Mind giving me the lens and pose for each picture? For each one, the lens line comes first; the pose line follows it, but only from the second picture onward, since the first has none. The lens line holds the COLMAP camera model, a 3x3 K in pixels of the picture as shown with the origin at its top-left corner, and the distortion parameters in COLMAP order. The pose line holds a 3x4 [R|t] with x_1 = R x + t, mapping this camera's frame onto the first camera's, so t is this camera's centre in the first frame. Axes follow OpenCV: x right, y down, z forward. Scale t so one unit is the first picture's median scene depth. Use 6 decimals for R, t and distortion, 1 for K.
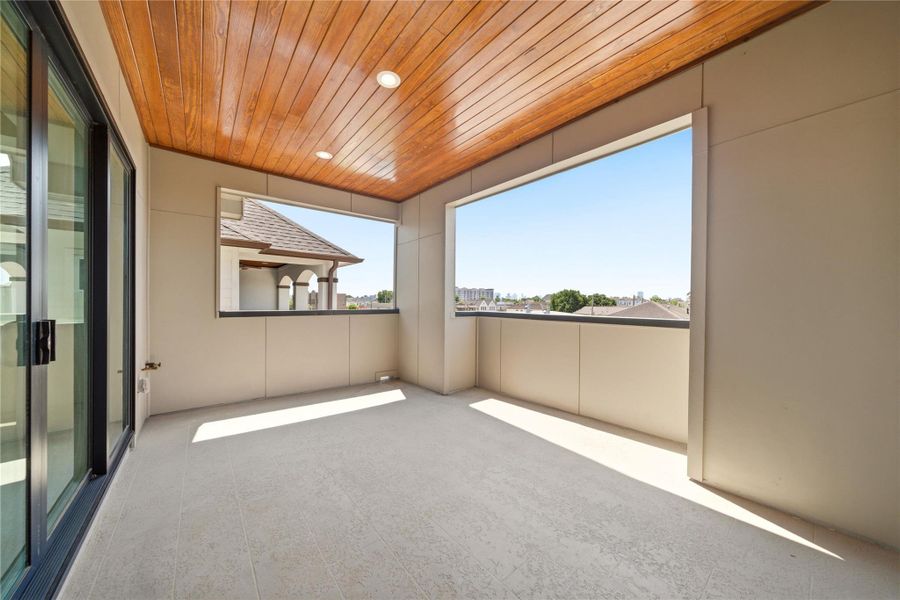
lens RADIAL K [[336.2, 0, 456.1], [0, 336.2, 302.1], [0, 0, 1]] dist [-0.012478, 0.001846]
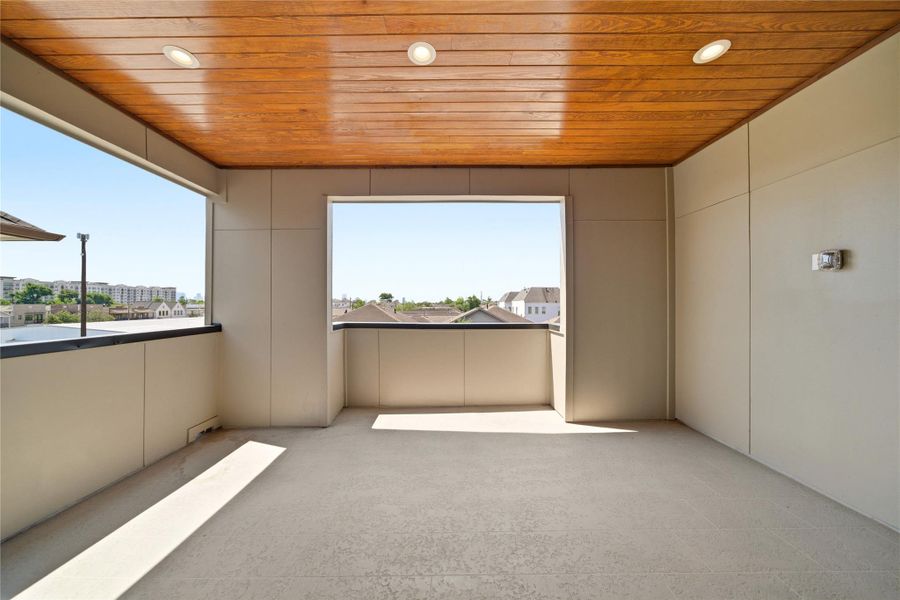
lens RADIAL K [[317.4, 0, 456.0], [0, 317.4, 301.8], [0, 0, 1]] dist [-0.001757, 0.000361]
pose [[0.593817, -0.001856, 0.804598, -0.461282], [0.001726, 0.999998, 0.001033, -0.031133], [-0.804598, 0.000775, 0.593819, 0.277186]]
